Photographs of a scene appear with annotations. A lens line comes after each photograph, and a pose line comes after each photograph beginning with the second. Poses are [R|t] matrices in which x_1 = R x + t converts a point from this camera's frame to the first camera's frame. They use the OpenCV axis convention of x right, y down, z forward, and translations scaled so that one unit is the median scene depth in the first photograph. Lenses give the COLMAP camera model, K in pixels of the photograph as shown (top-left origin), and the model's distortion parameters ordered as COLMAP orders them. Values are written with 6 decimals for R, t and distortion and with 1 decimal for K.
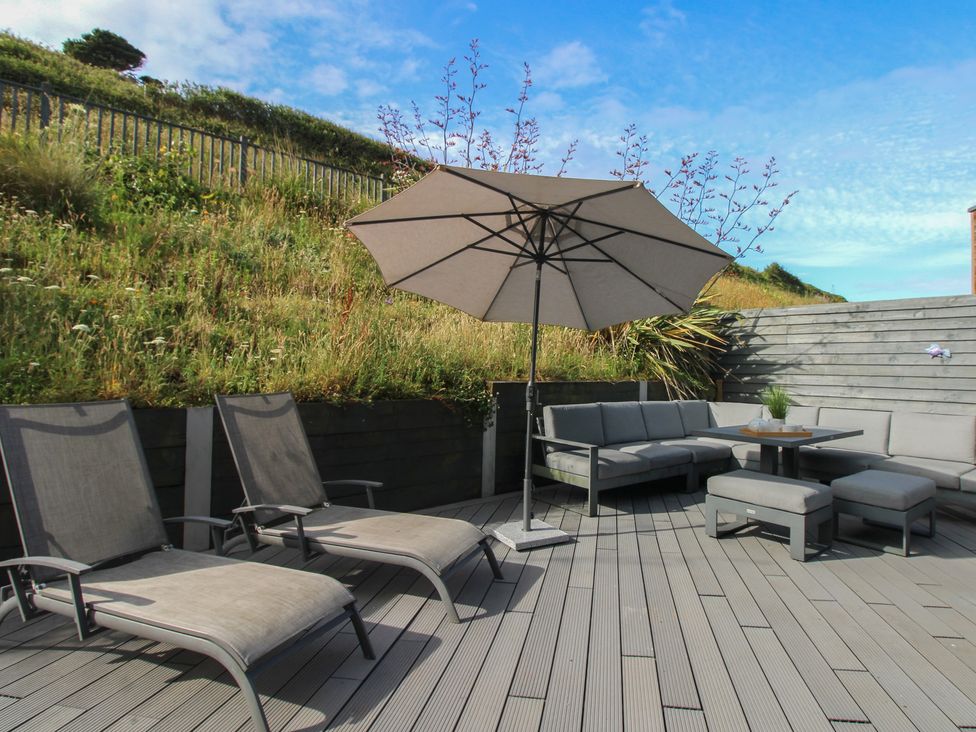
lens RADIAL K [[550.6, 0, 516.5], [0, 550.6, 355.7], [0, 0, 1]] dist [-0.034270, 0.006470]
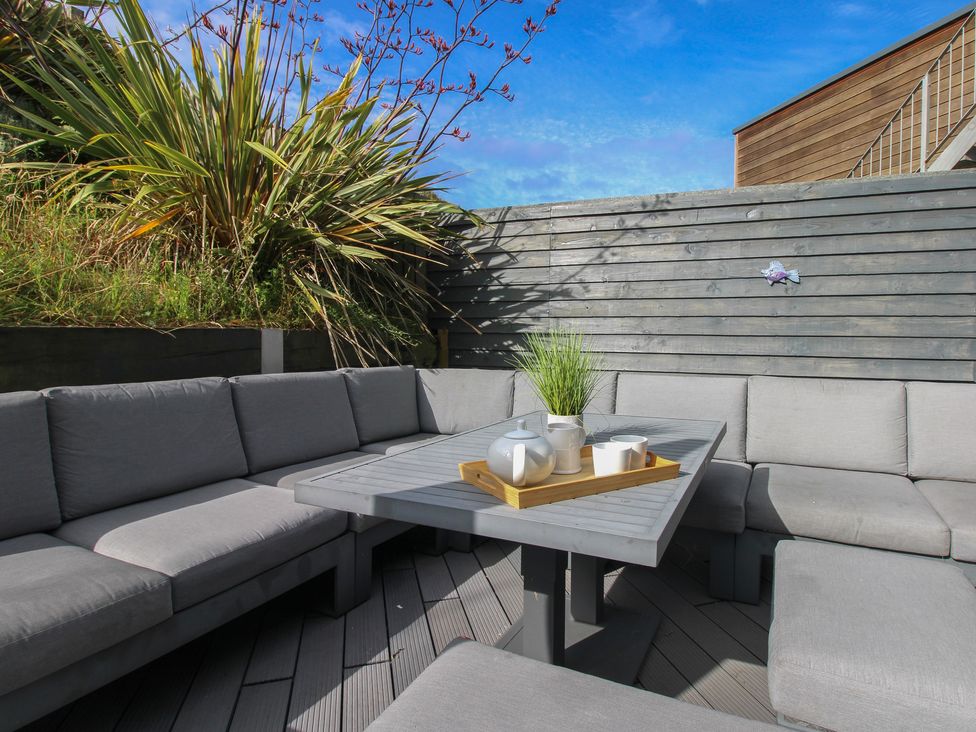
lens RADIAL K [[550.6, 0, 520.6], [0, 550.6, 358.3], [0, 0, 1]] dist [-0.034270, 0.006470]
pose [[0.890171, -0.030878, 0.454579, 0.215345], [-0.001210, 0.997537, 0.070128, 0.040506], [-0.455625, -0.062976, 0.887941, 0.532695]]
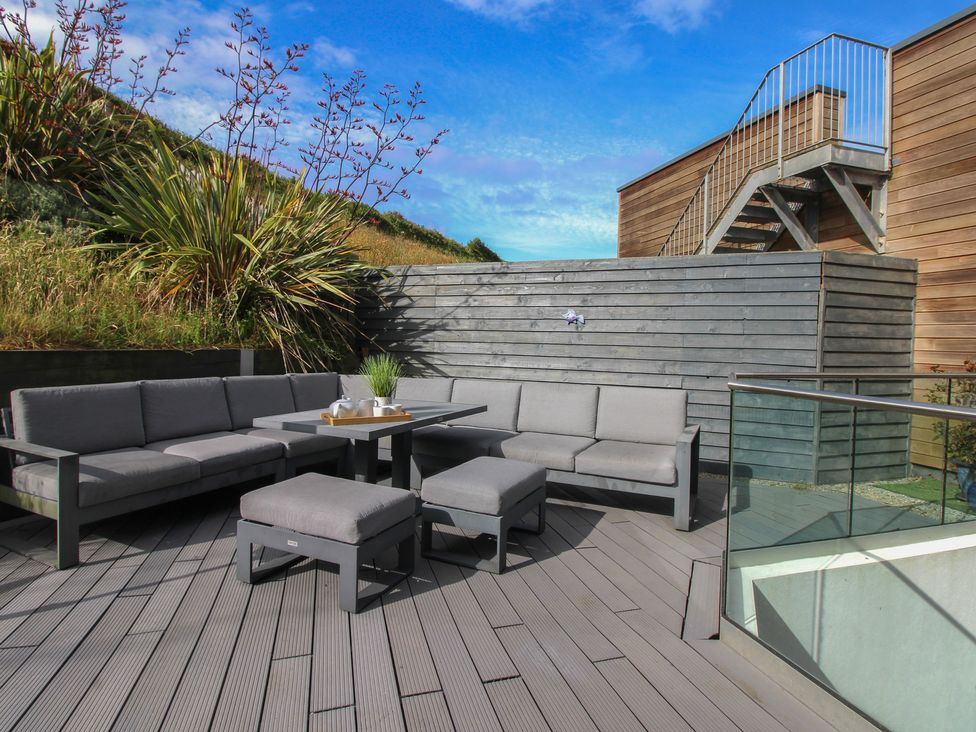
lens RADIAL K [[550.6, 0, 497.4], [0, 550.6, 357.2], [0, 0, 1]] dist [-0.034270, 0.006470]
pose [[0.893616, -0.009504, 0.448731, 0.207876], [-0.016267, 0.998433, 0.053542, 0.011566], [-0.448537, -0.055146, 0.892062, 0.178543]]
